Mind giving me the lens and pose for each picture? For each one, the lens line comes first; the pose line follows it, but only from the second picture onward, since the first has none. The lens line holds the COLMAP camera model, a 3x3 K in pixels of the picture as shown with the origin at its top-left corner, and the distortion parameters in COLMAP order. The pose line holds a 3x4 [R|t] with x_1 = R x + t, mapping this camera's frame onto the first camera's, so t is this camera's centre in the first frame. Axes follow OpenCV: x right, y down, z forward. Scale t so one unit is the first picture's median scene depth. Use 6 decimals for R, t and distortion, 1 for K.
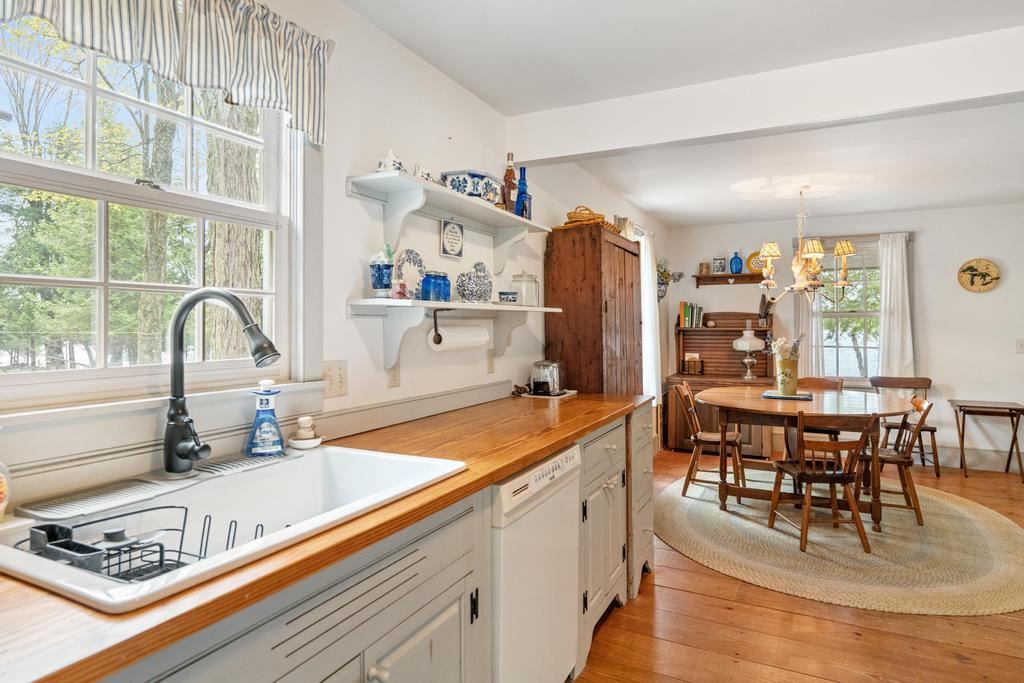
lens RADIAL K [[579.3, 0, 512.0], [0, 579.3, 321.4], [0, 0, 1]] dist [-0.000815, 0.000717]
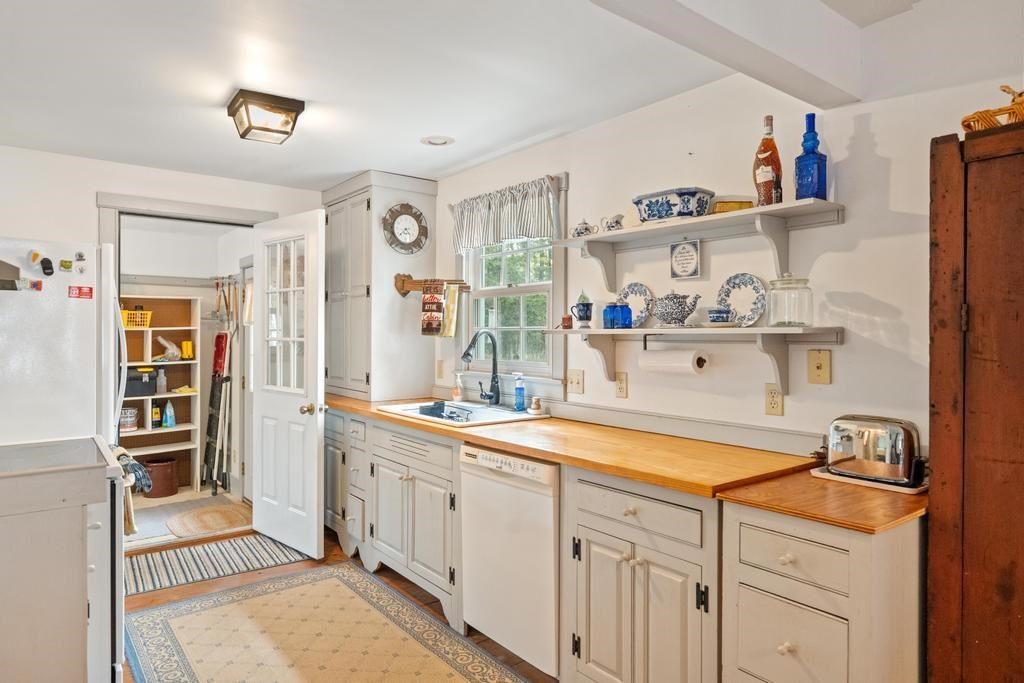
lens RADIAL K [[628.3, 0, 512.0], [0, 628.3, 341.5], [0, 0, 1]] dist [0.006973, 0.001877]
pose [[-0.421218, 0.010403, -0.906900, 0.531855], [0.003160, 0.999945, 0.010003, -0.009813], [0.906954, 0.001348, -0.421227, 0.648887]]
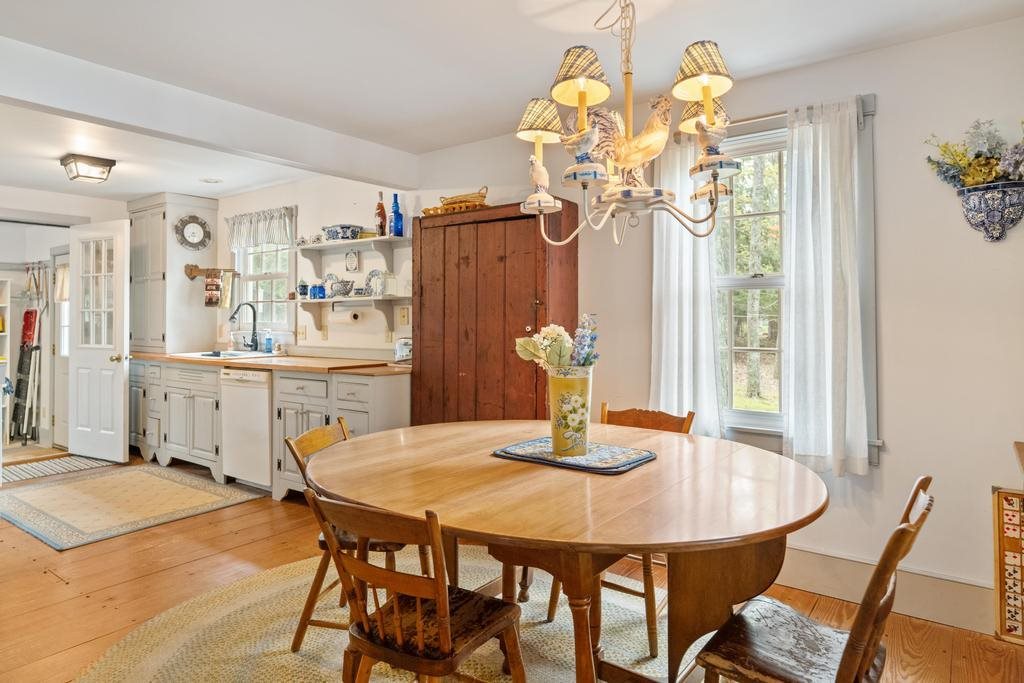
lens RADIAL K [[620.5, 0, 515.1], [0, 620.5, 313.4], [0, 0, 1]] dist [0.002483, 0.000463]
pose [[-0.167656, -0.006164, -0.985826, 0.920521], [0.011023, 0.999906, -0.008127, 0.019975], [0.985784, -0.012229, -0.167572, 0.992180]]
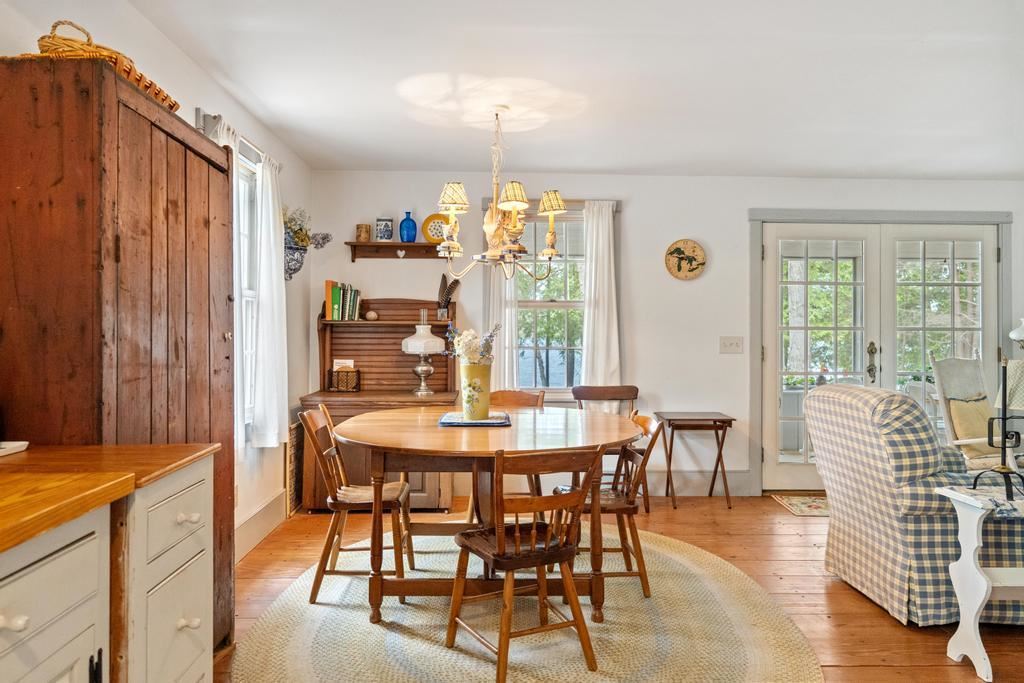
lens RADIAL K [[715.7, 0, 514.0], [0, 715.7, 324.3], [0, 0, 1]] dist [0.000370, 0.000925]
pose [[0.874635, 0.011505, 0.484645, 0.117446], [-0.010271, 0.999934, -0.005202, 0.023731], [-0.484673, -0.000427, 0.874695, 0.265118]]
